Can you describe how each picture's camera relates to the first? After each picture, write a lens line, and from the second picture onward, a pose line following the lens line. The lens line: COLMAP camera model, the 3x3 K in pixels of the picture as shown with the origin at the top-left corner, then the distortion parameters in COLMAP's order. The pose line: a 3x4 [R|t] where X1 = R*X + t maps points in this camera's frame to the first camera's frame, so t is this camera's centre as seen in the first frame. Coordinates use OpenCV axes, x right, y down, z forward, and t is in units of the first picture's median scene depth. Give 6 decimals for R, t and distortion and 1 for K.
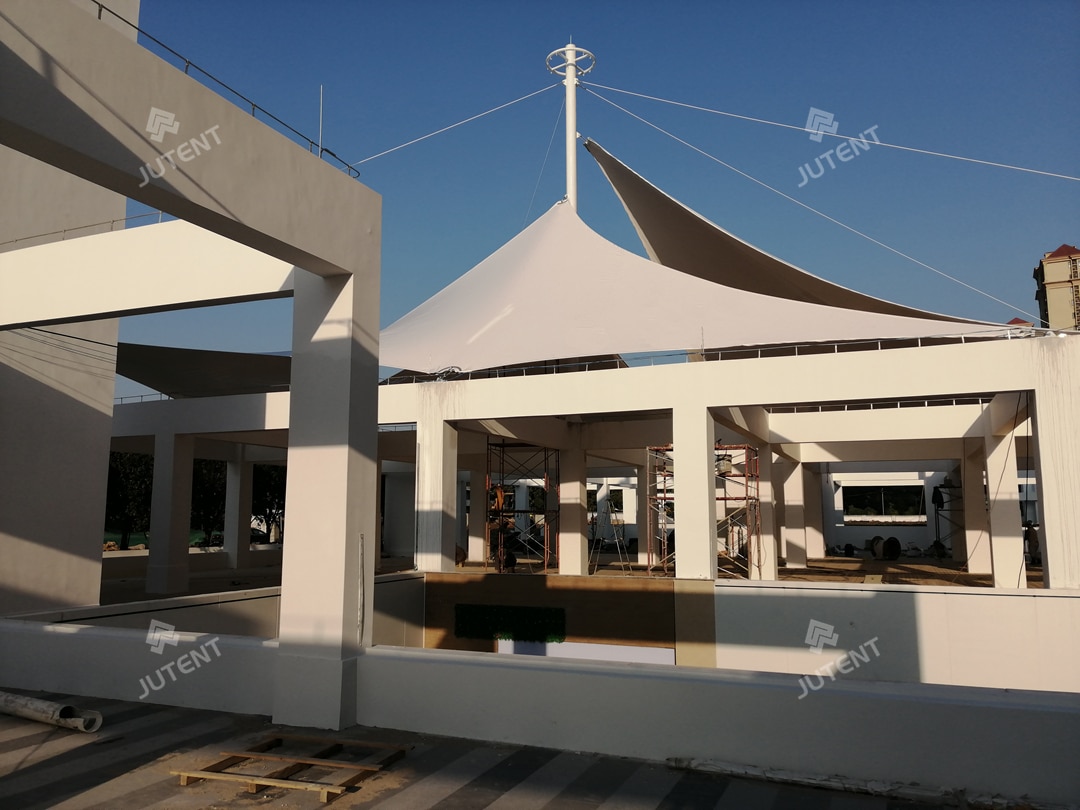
lens RADIAL K [[841.3, 0, 540.0], [0, 841.3, 405.0], [0, 0, 1]] dist [0.007619, 0.002000]
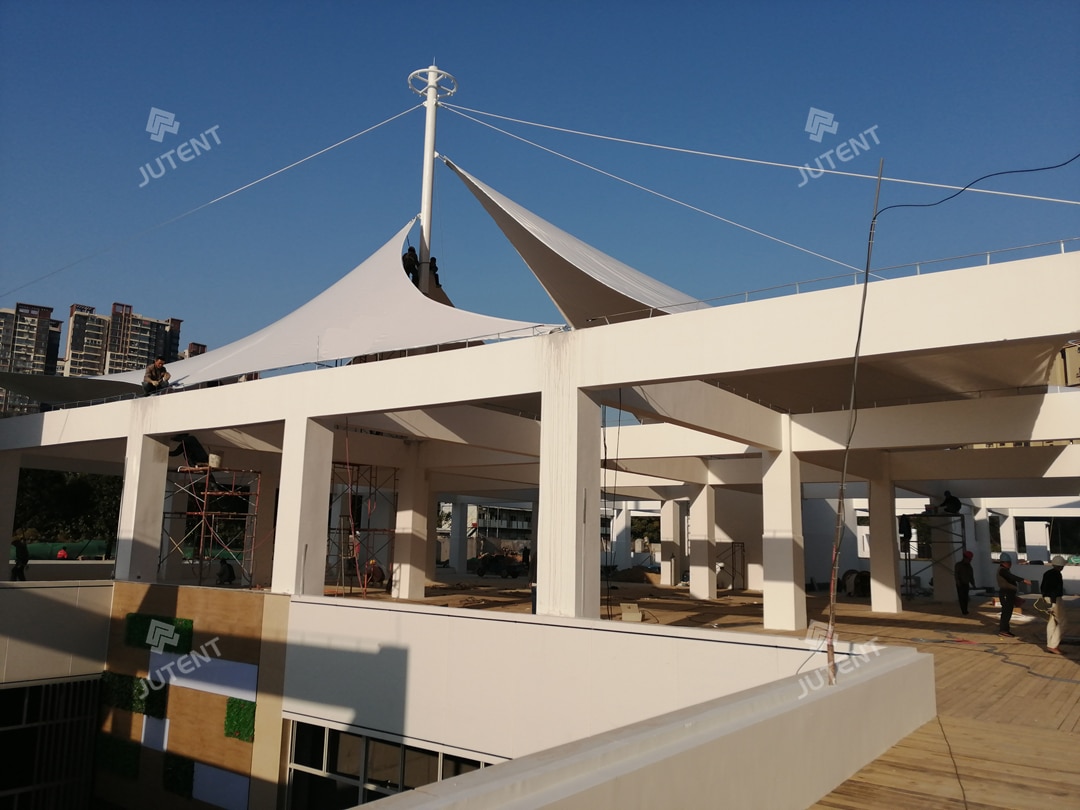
lens RADIAL K [[846.0, 0, 540.0], [0, 846.0, 405.0], [0, 0, 1]] dist [0.000933, 0.000272]
pose [[0.972029, -0.014296, -0.234425, 0.511401], [0.006280, 0.999371, -0.034905, 0.017414], [0.234777, 0.032457, 0.971507, 0.077372]]
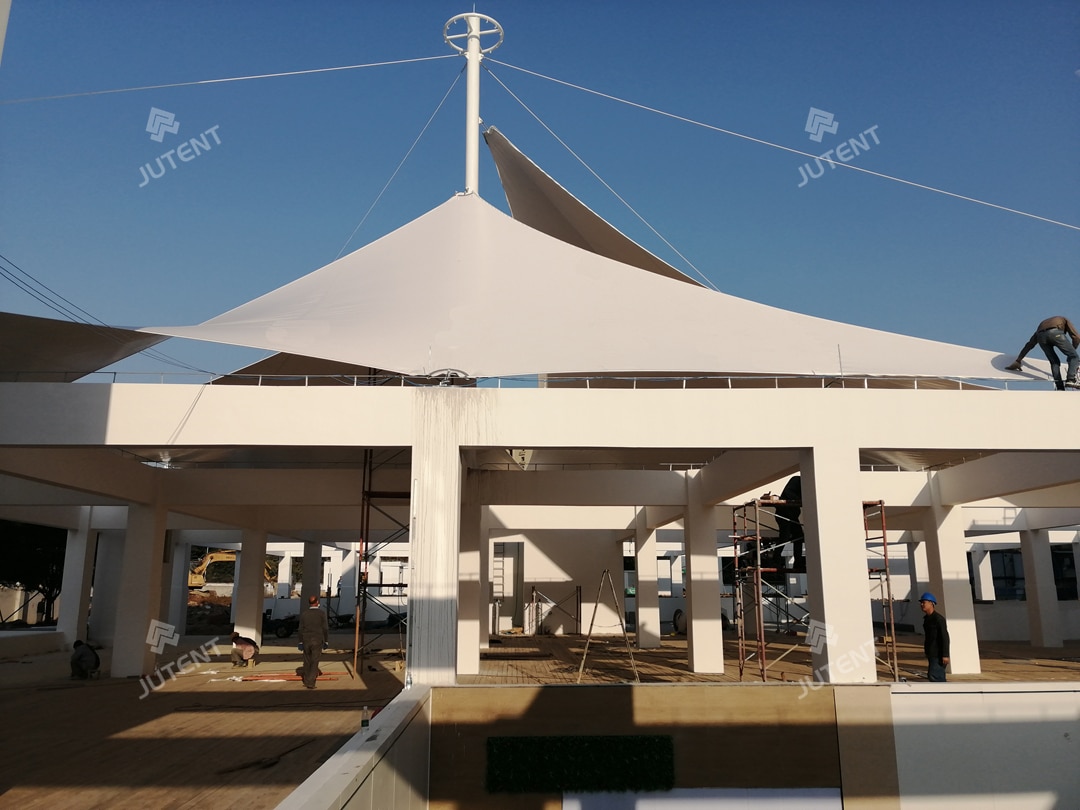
lens RADIAL K [[841.3, 0, 540.0], [0, 841.3, 405.0], [0, 0, 1]] dist [0.007619, 0.002000]
pose [[0.908848, 0.087910, 0.407758, -0.273289], [-0.054865, 0.994240, -0.092065, 0.036118], [-0.413503, 0.061302, 0.908437, 0.316950]]
